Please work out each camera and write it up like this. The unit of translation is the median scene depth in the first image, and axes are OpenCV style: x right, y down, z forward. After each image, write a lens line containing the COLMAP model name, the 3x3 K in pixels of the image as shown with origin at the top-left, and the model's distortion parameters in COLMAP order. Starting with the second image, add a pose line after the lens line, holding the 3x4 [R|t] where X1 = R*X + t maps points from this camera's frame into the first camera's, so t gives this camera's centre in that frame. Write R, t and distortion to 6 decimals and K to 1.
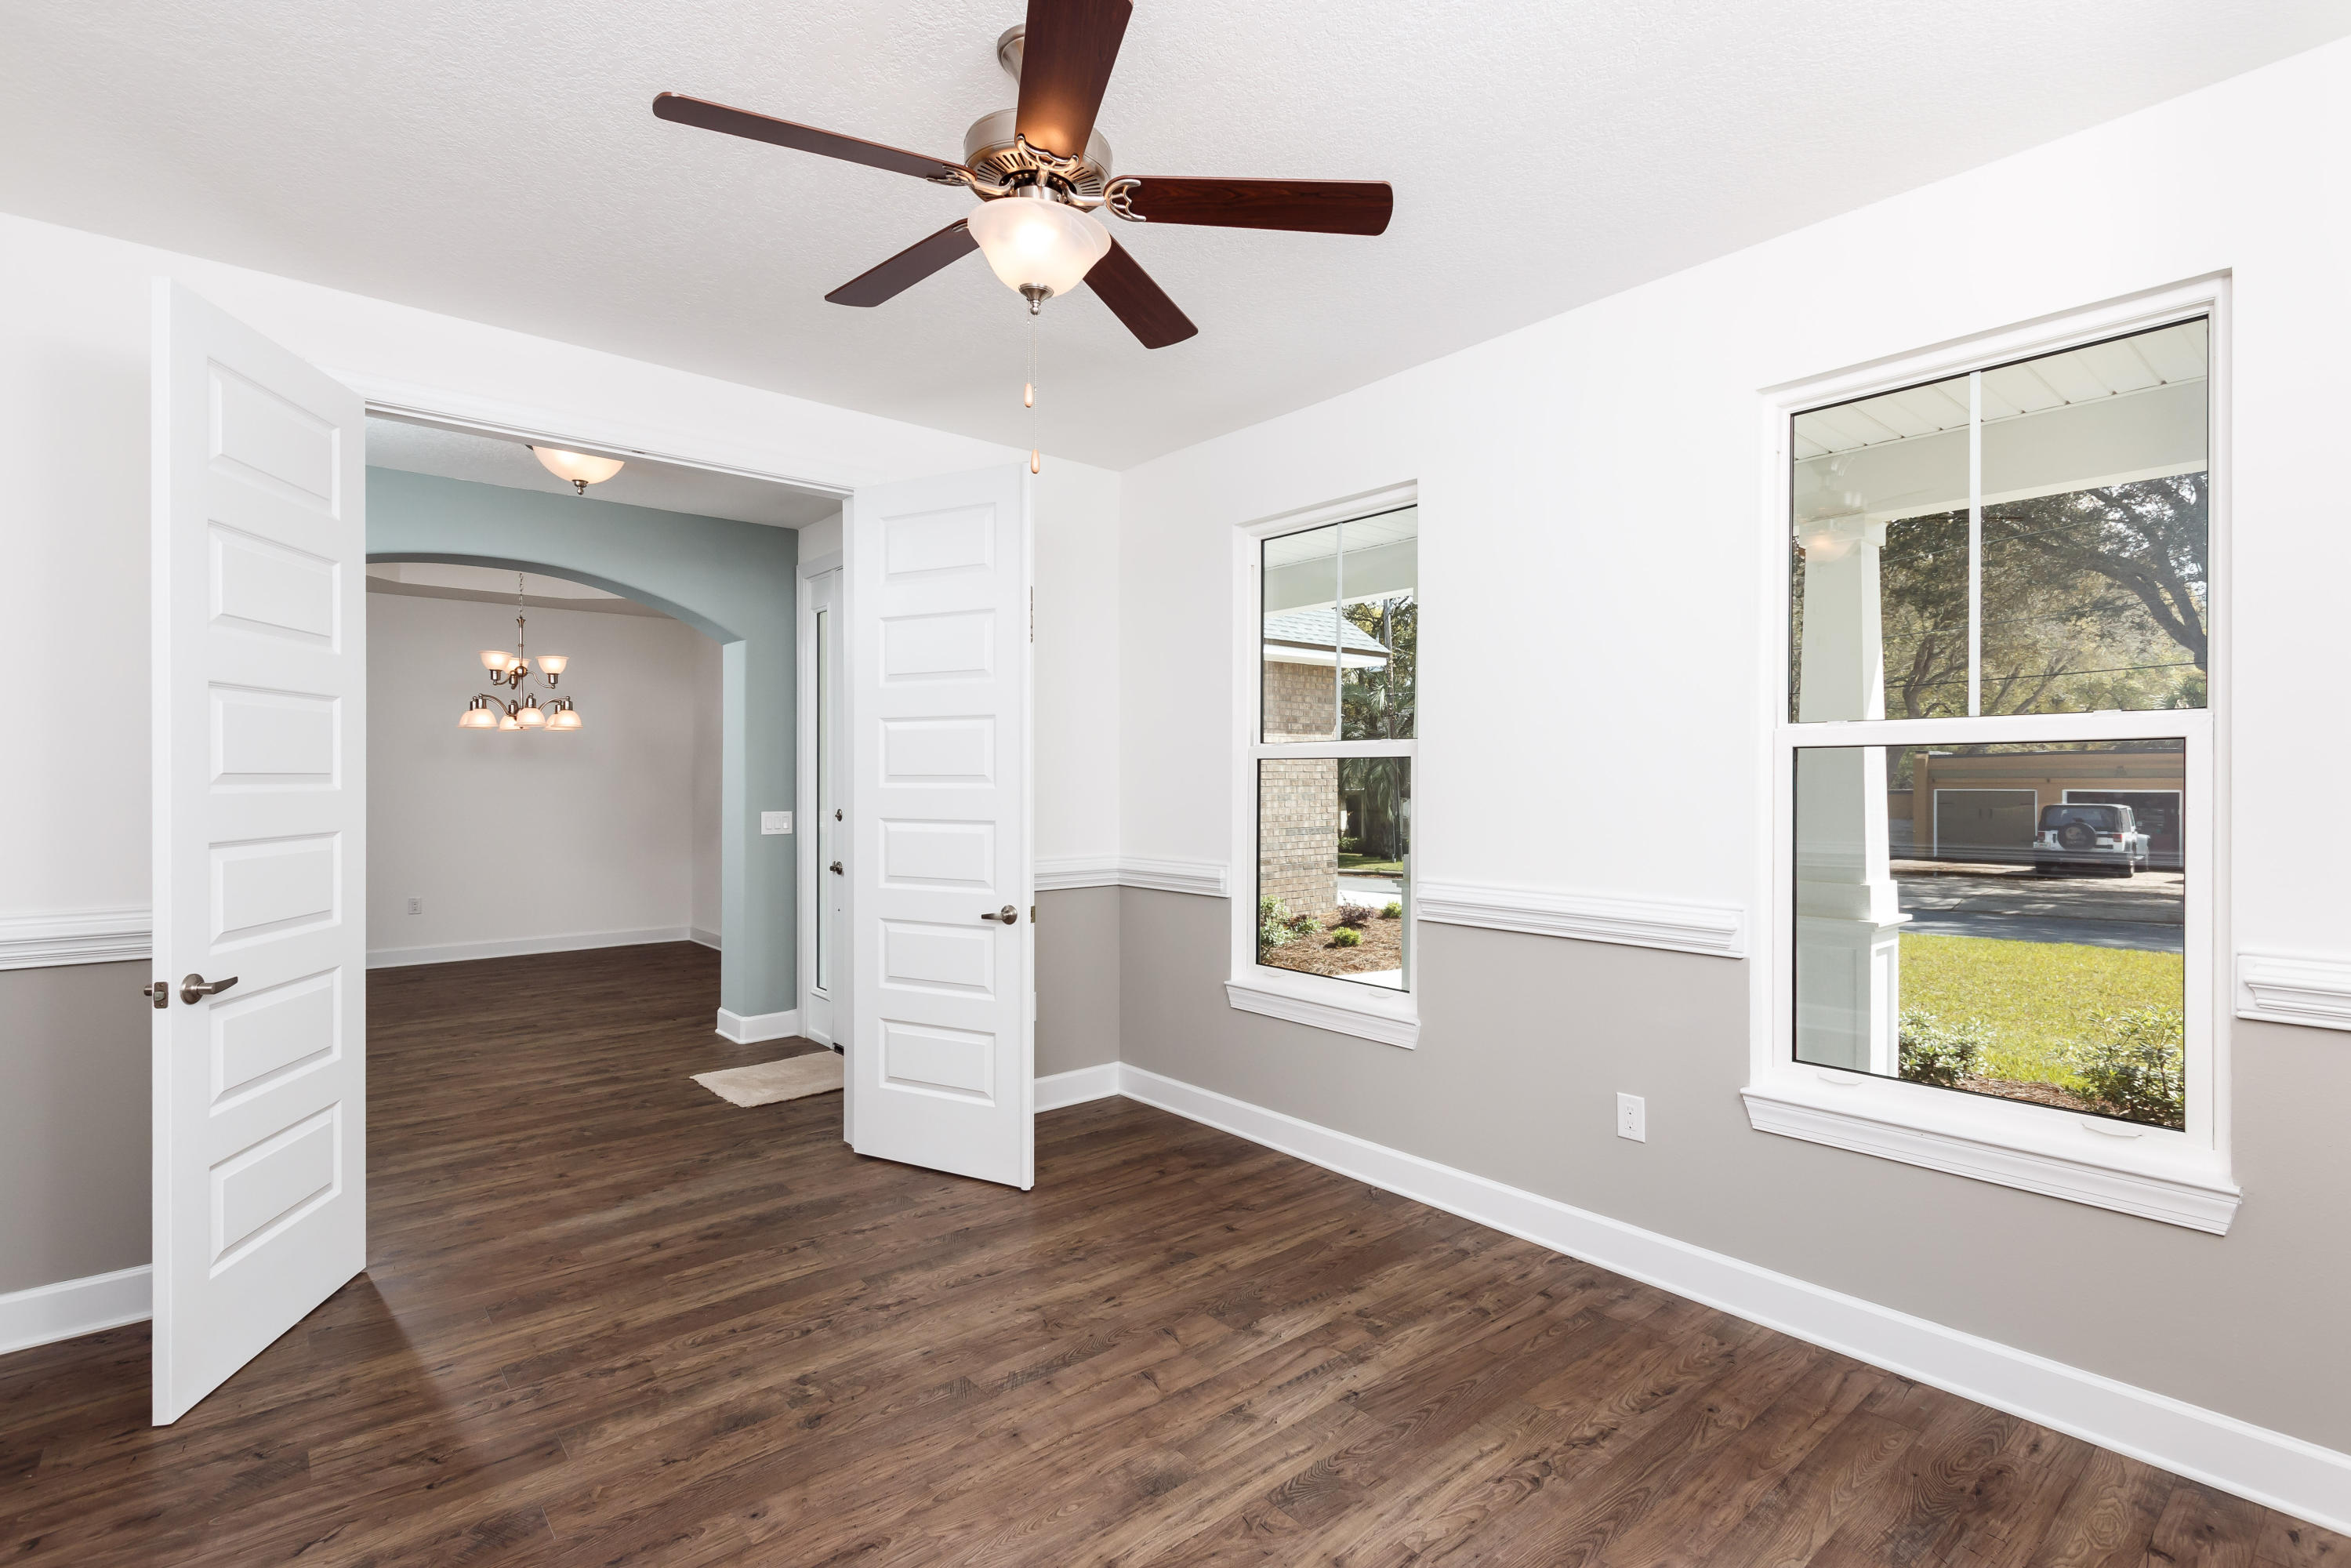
lens RADIAL K [[1086.5, 0, 1168.6], [0, 1086.5, 782.9], [0, 0, 1]] dist [0.003410, -0.003482]
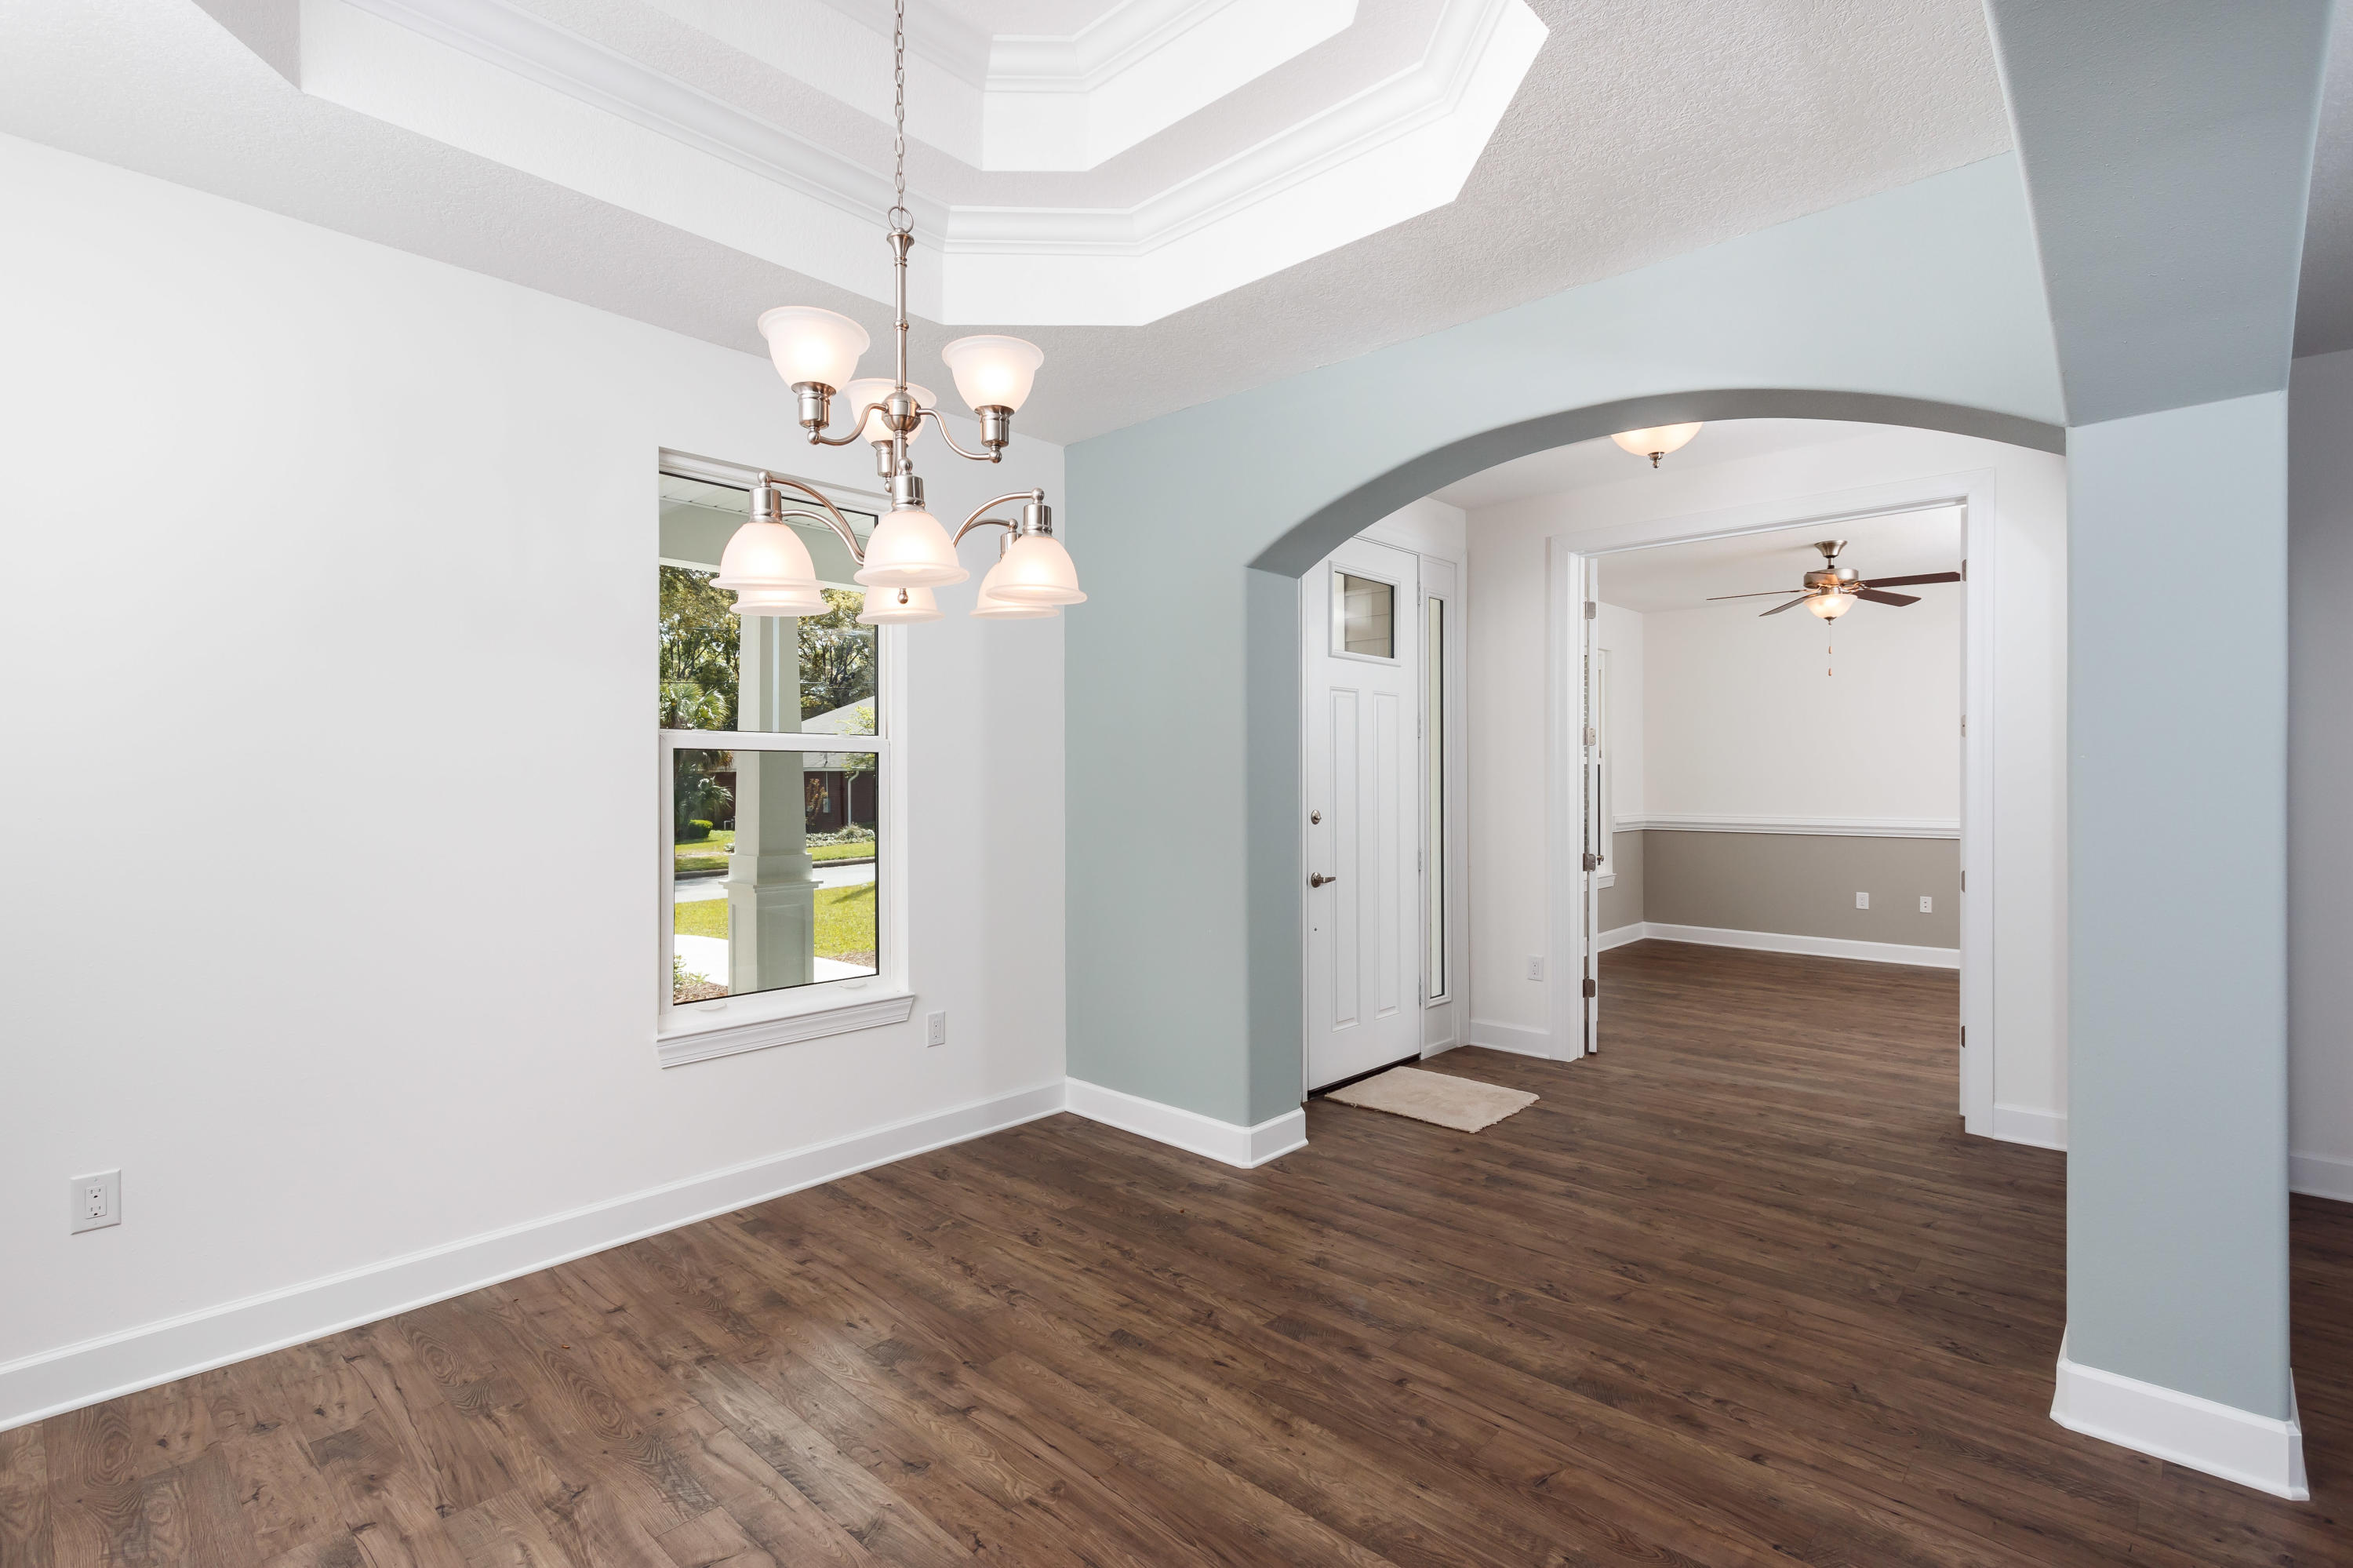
lens RADIAL K [[1087.4, 0, 1169.6], [0, 1087.4, 782.9], [0, 0, 1]] dist [0.003410, -0.003482]
pose [[-0.114972, 0.003370, 0.993363, -0.767891], [-0.001004, 0.999993, -0.003509, 0.005578], [-0.993368, -0.001401, -0.114968, 0.824665]]
